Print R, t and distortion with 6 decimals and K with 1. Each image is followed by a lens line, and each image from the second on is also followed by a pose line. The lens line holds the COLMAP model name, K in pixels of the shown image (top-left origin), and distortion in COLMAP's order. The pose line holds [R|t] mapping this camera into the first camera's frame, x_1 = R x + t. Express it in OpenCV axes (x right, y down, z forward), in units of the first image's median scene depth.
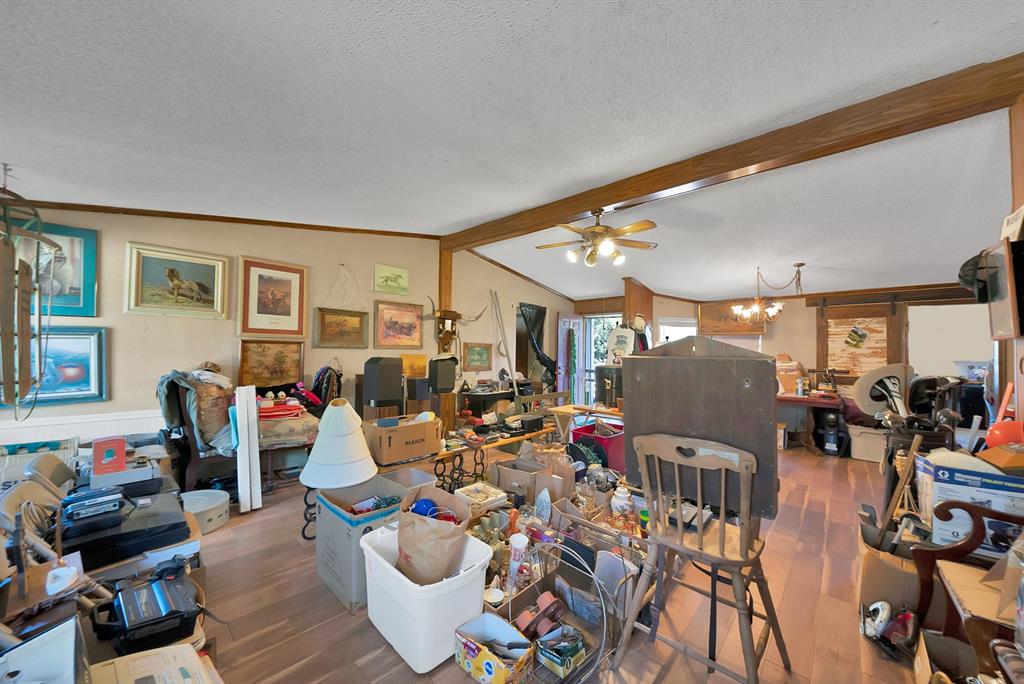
lens RADIAL K [[363.6, 0, 512.0], [0, 363.6, 342.0], [0, 0, 1]] dist [-0.019784, 0.000167]
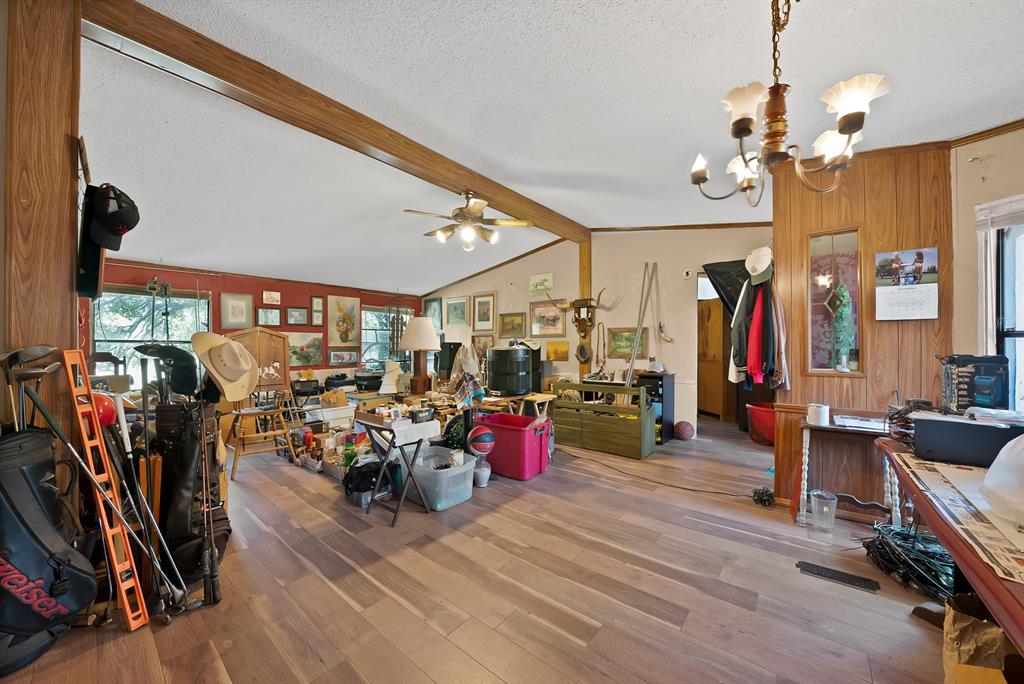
lens RADIAL K [[363.6, 0, 512.0], [0, 363.6, 342.0], [0, 0, 1]] dist [-0.019784, 0.000167]
pose [[0.062231, -0.012785, -0.997980, 0.997464], [0.041327, 0.999093, -0.010223, 0.045572], [0.997206, -0.040607, 0.062703, 0.841625]]
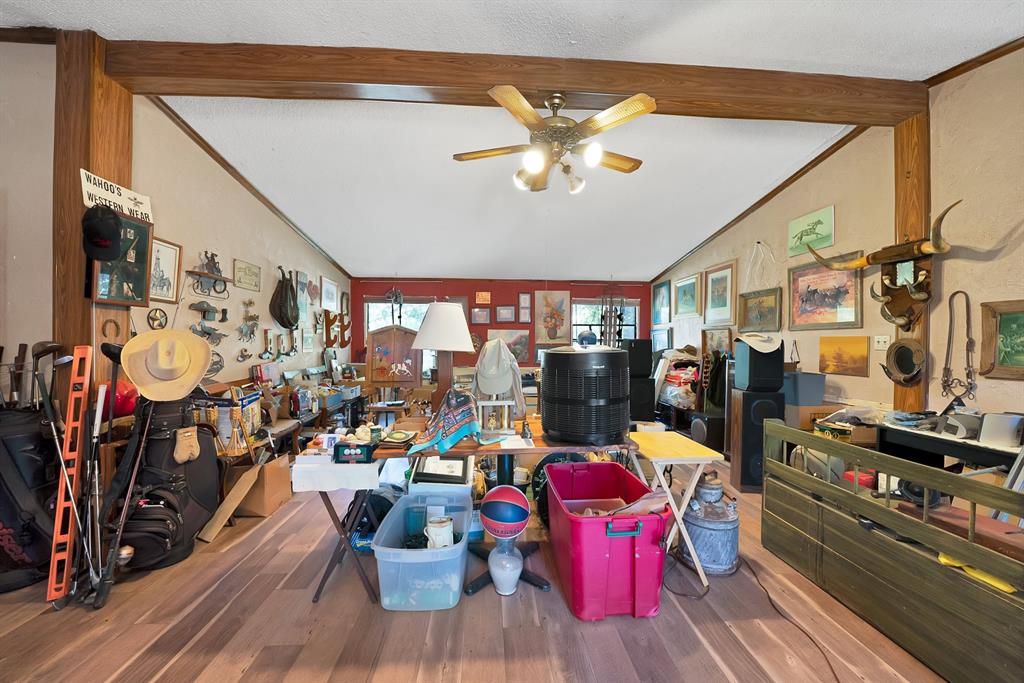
lens RADIAL K [[363.6, 0, 512.0], [0, 363.6, 341.5], [0, 0, 1]] dist [-0.019784, 0.000167]
pose [[-0.684658, -0.006826, -0.728833, 0.597821], [0.023291, 0.999241, -0.031237, 0.051657], [0.728492, -0.038362, -0.683979, 1.091368]]
